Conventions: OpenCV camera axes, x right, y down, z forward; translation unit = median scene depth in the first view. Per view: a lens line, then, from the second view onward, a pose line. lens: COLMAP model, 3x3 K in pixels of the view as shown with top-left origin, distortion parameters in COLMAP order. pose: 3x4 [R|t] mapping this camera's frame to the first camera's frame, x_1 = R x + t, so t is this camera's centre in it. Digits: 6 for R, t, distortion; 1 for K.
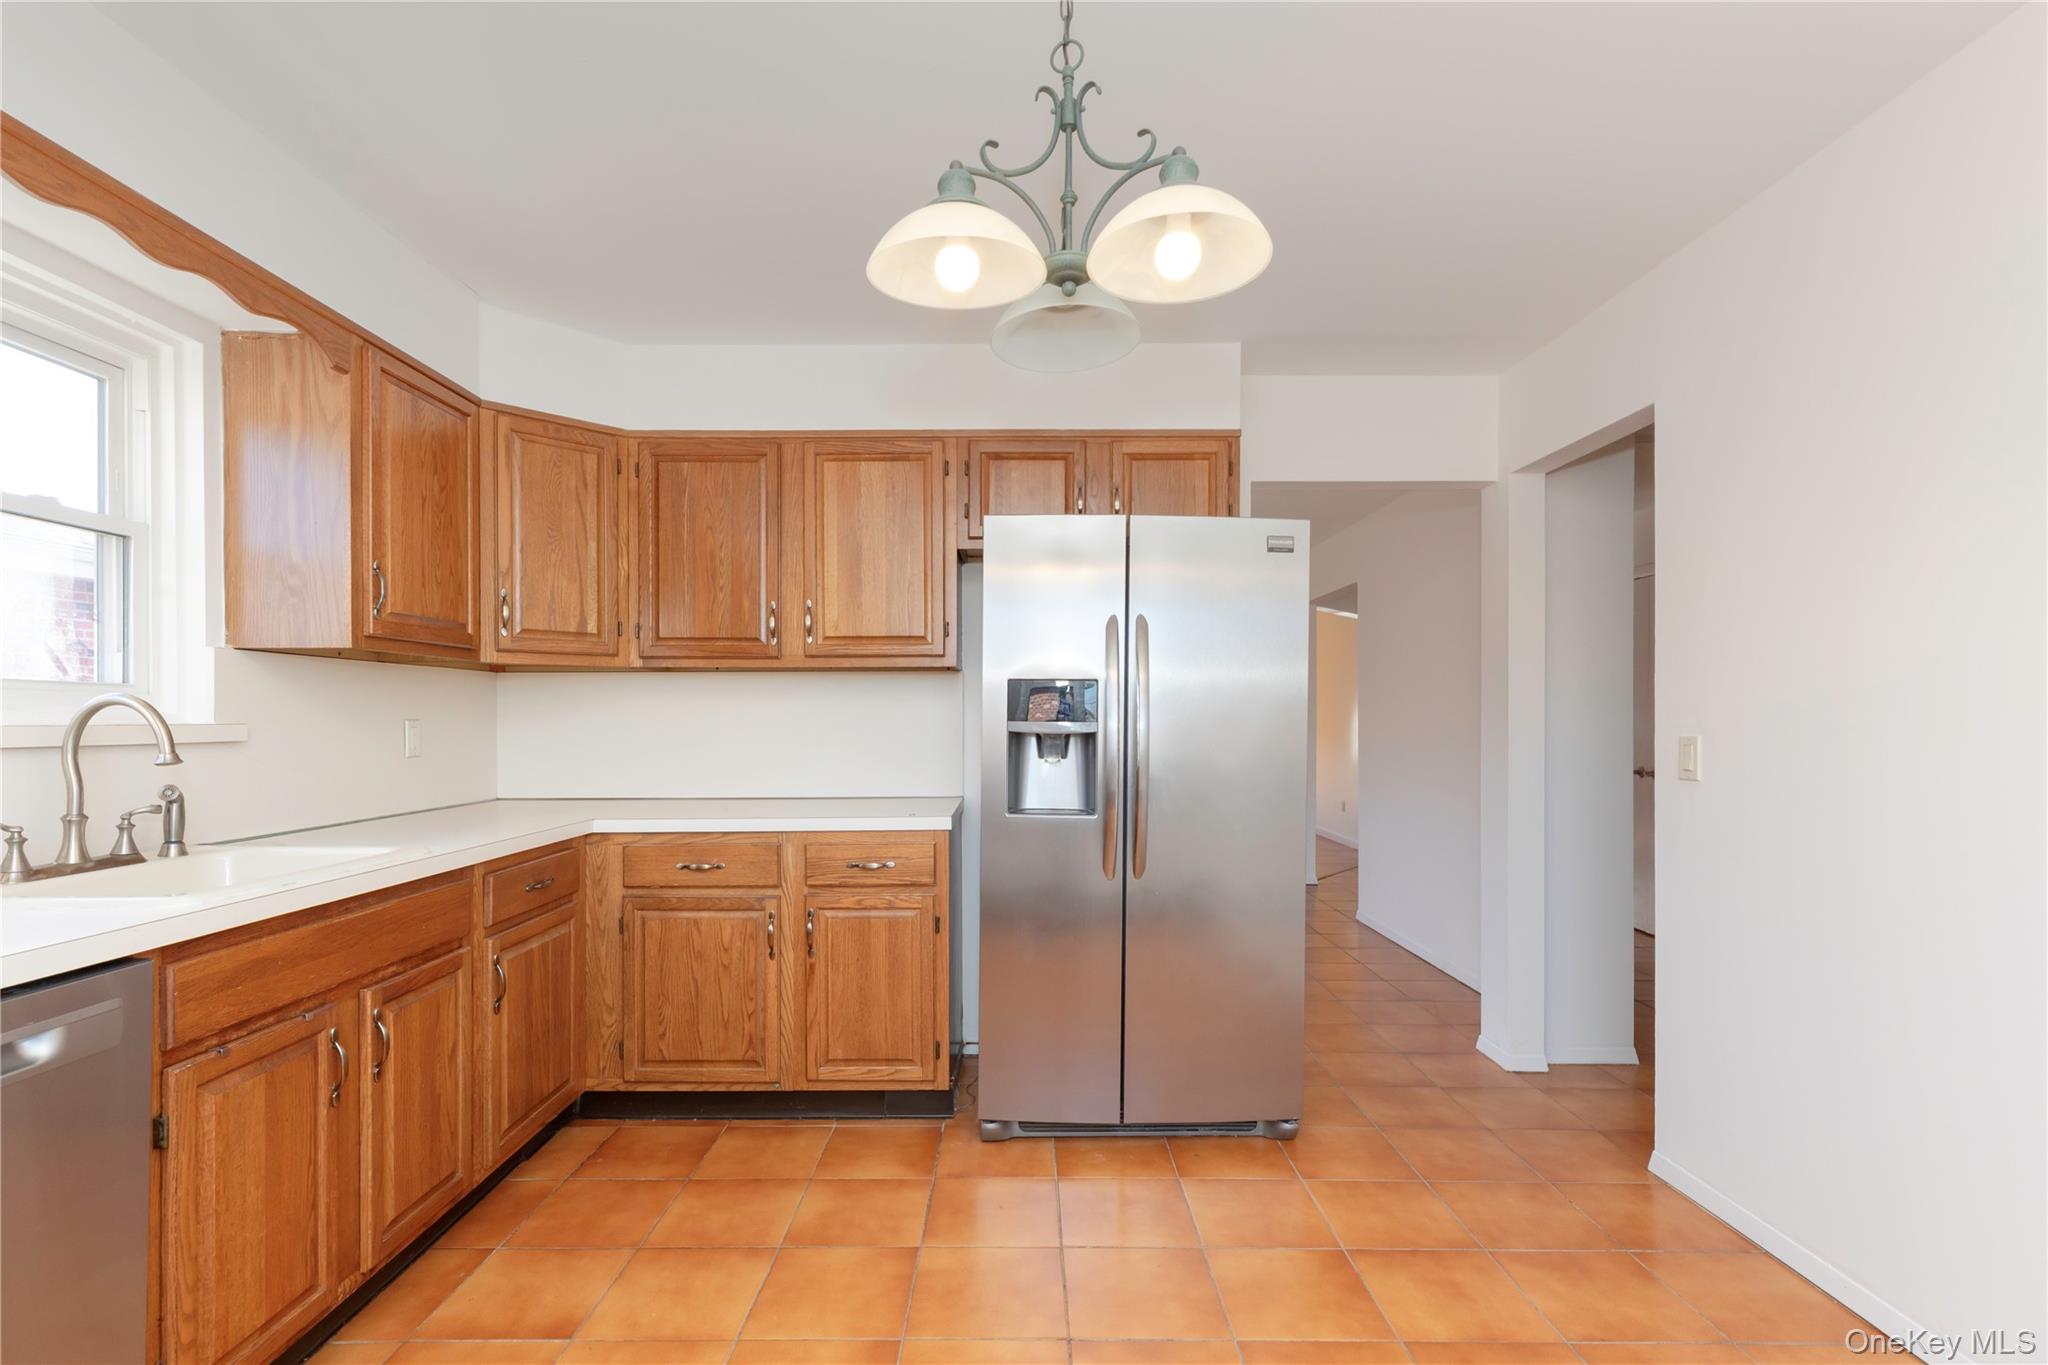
lens RADIAL K [[936.4, 0, 1027.1], [0, 936.4, 728.5], [0, 0, 1]] dist [0.002644, -0.000330]
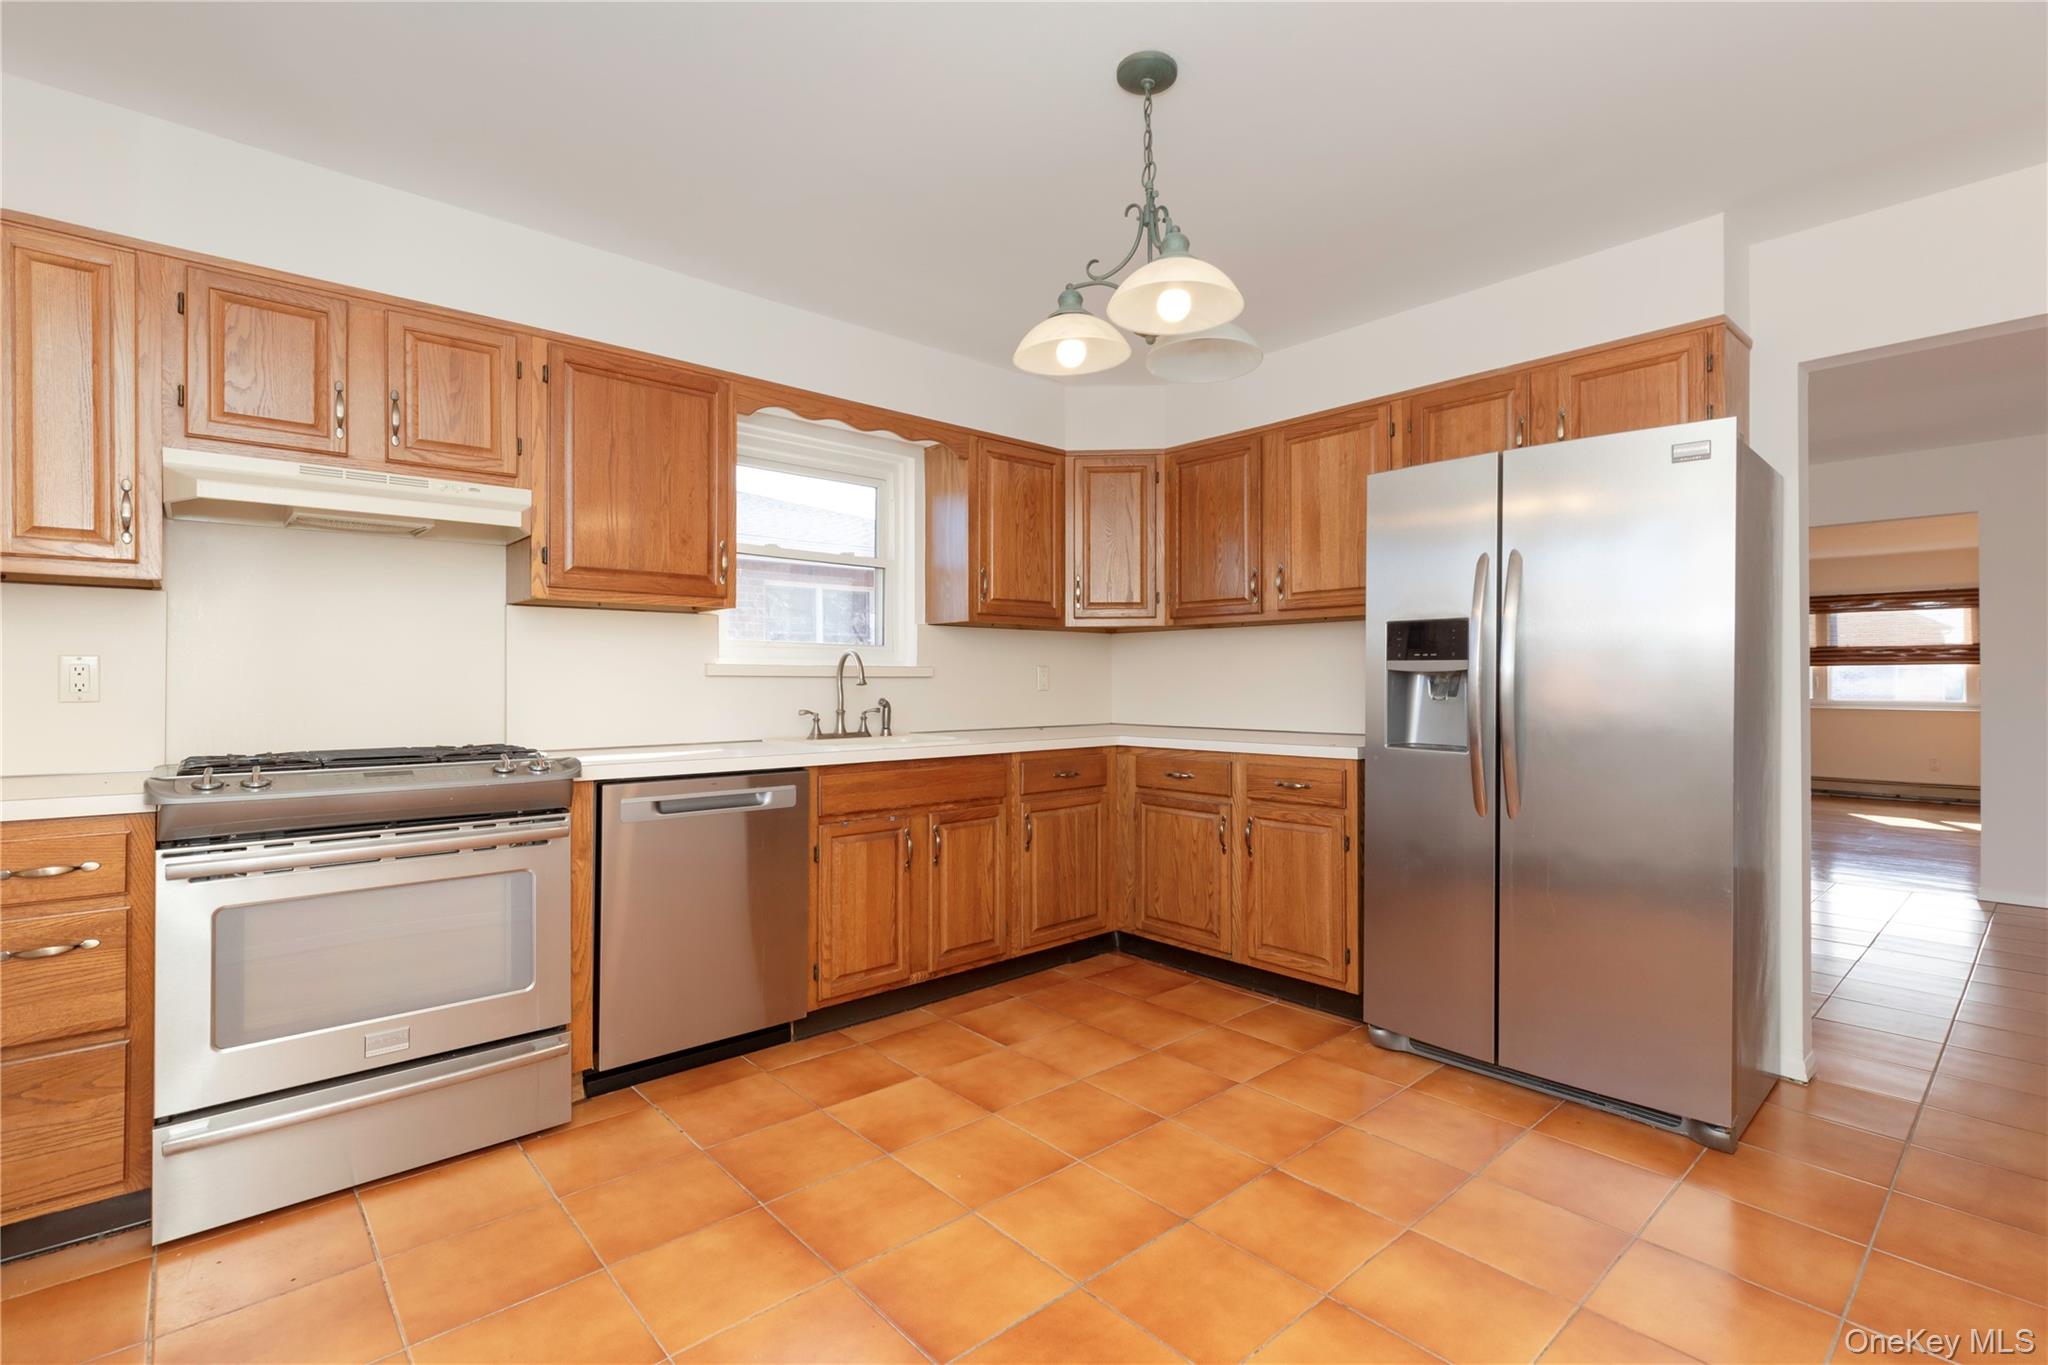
lens RADIAL K [[939.2, 0, 1051.2], [0, 939.2, 679.6], [0, 0, 1]] dist [0.002258, -0.000067]
pose [[0.674805, -0.000852, -0.737995, 0.520631], [-0.007037, 0.999946, -0.007589, 0.025403], [0.737962, 0.010315, 0.674763, -0.022910]]
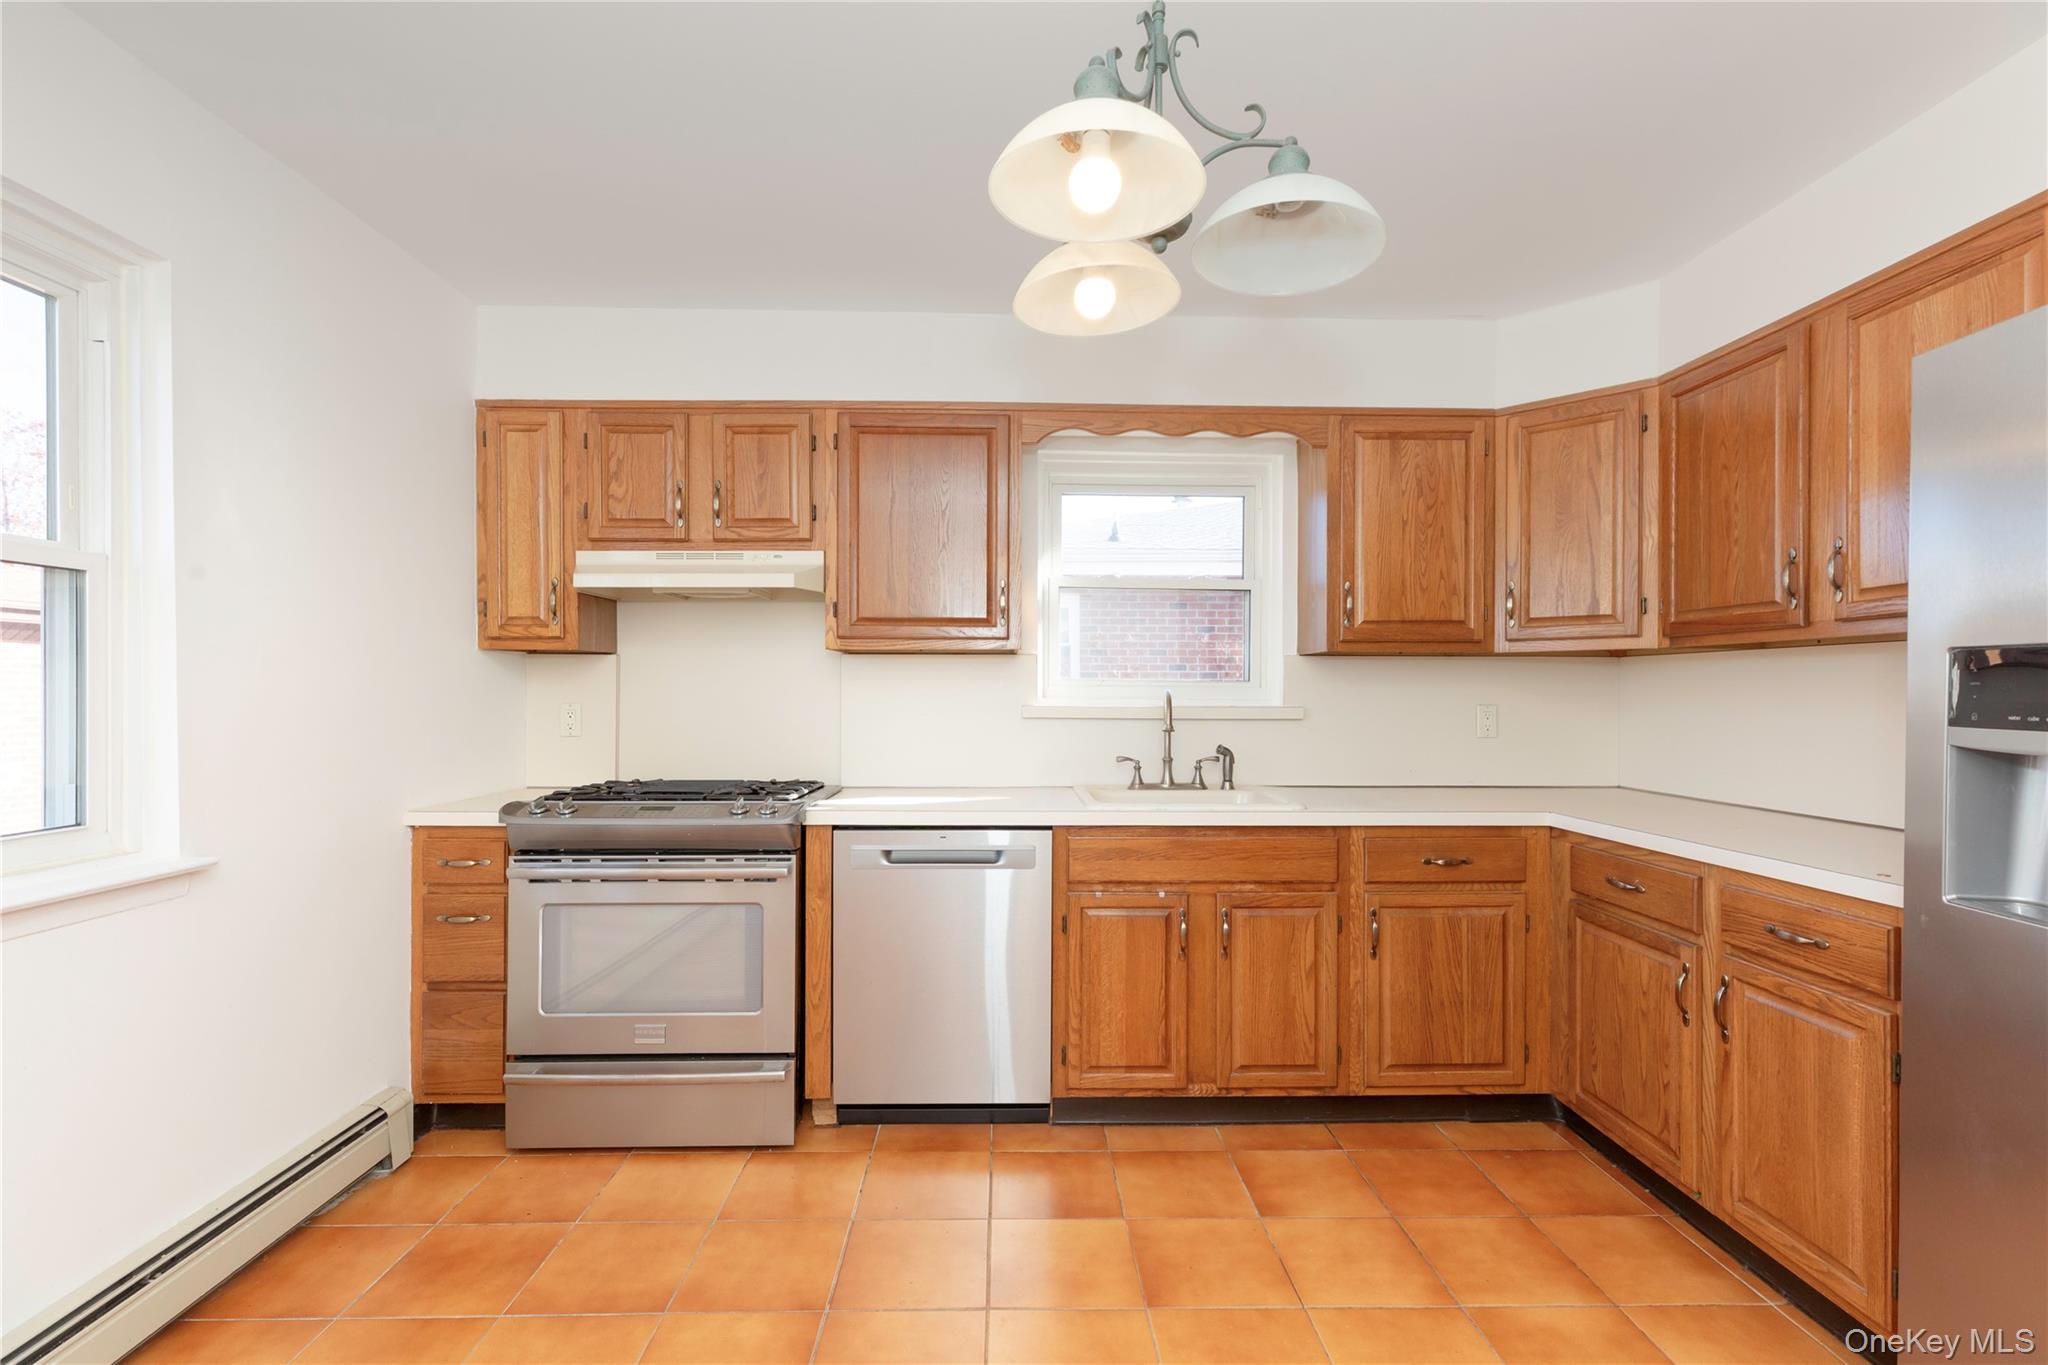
lens RADIAL K [[941.3, 0, 1035.4], [0, 941.3, 694.4], [0, 0, 1]] dist [0.003551, 0.000044]
pose [[0.020415, 0.004623, -0.999781, 0.508125], [-0.013643, 0.999897, 0.004345, -0.021509], [0.999698, 0.013552, 0.020476, 0.466837]]
